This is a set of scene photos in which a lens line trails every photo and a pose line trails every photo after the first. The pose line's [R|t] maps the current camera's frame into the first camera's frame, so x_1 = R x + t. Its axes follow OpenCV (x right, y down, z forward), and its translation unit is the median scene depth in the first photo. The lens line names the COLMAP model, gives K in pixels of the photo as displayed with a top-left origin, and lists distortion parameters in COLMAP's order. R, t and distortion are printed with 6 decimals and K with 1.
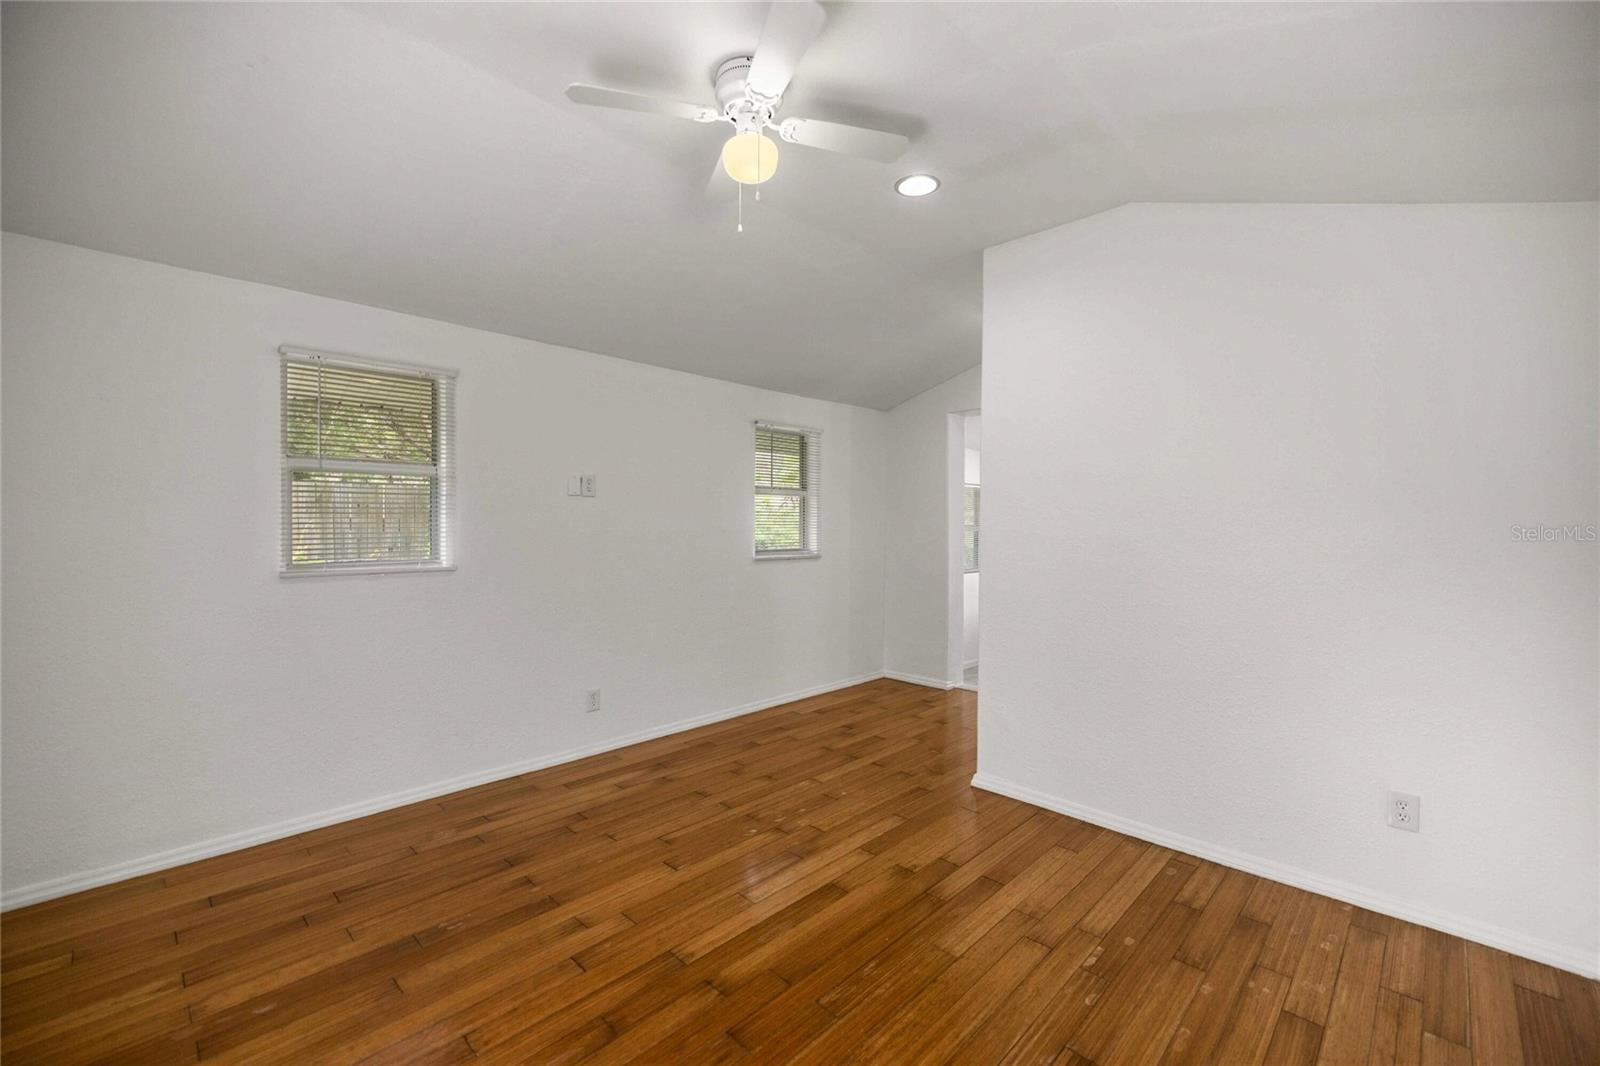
lens RADIAL K [[673.7, 0, 794.1], [0, 673.7, 530.8], [0, 0, 1]] dist [-0.000564, 0.000566]
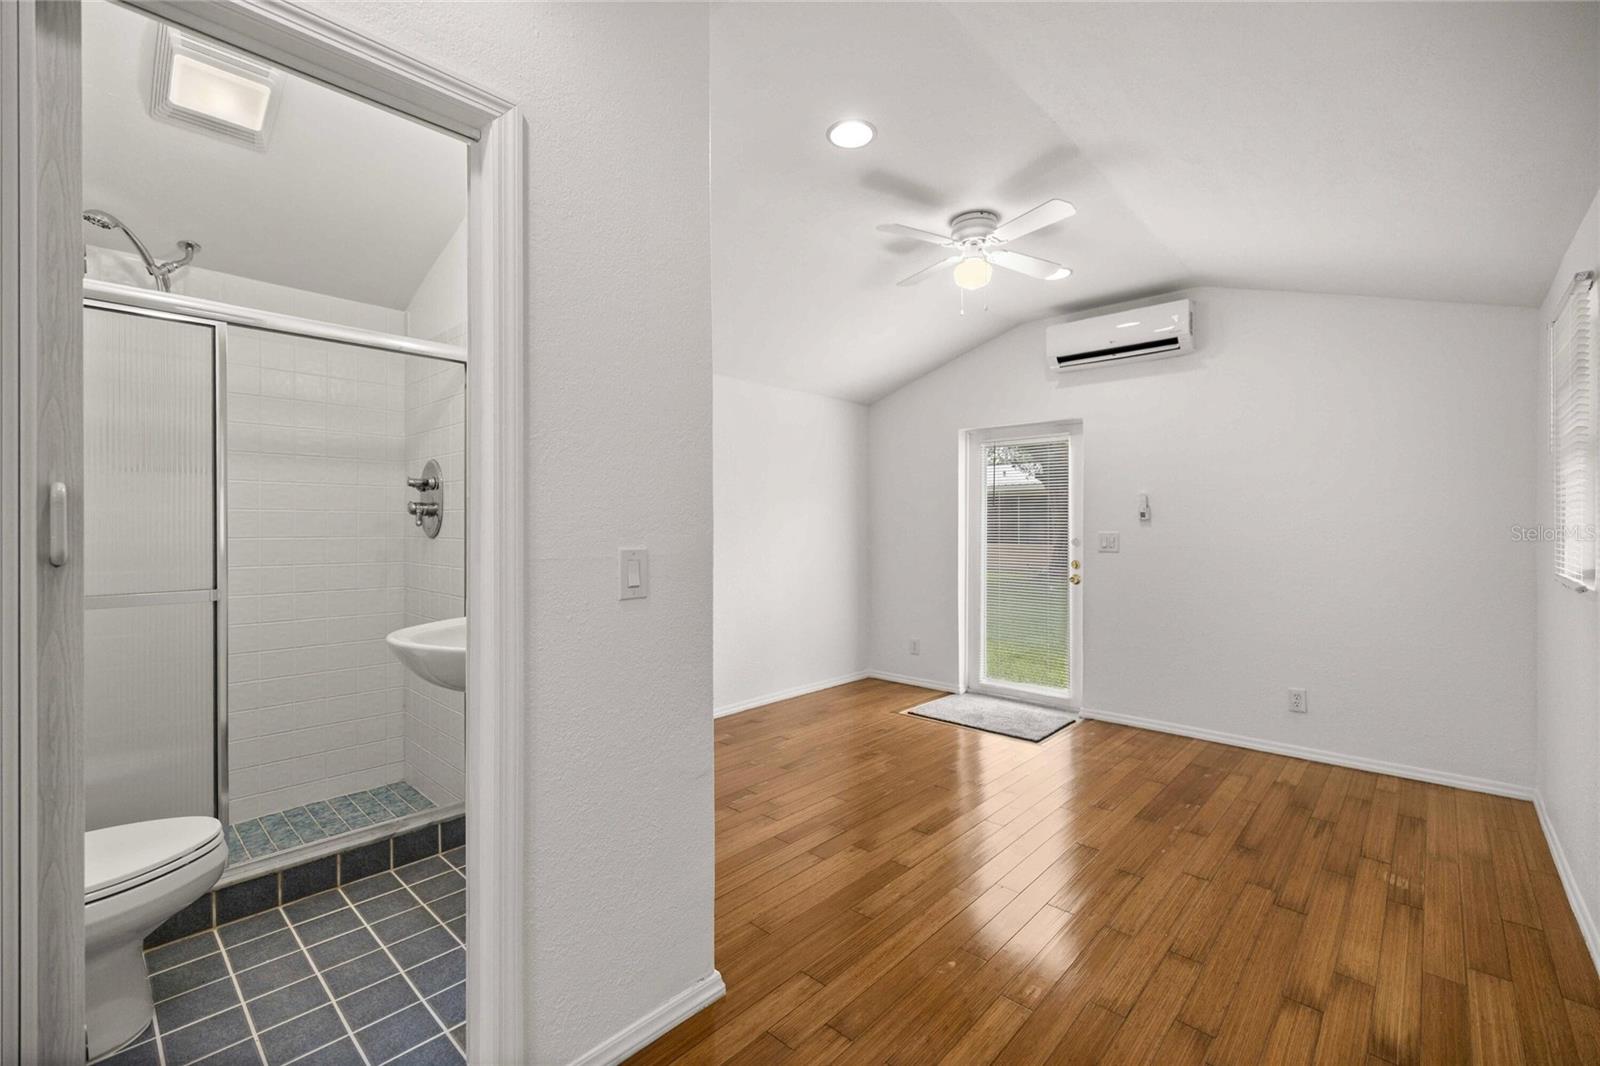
lens RADIAL K [[680.8, 0, 795.6], [0, 680.8, 519.0], [0, 0, 1]] dist [-0.012629, -0.000021]
pose [[-0.999795, -0.006781, -0.019098, 0.287526], [-0.006877, 0.999964, 0.004955, -0.006583], [0.019064, 0.005085, -0.999805, 2.022513]]
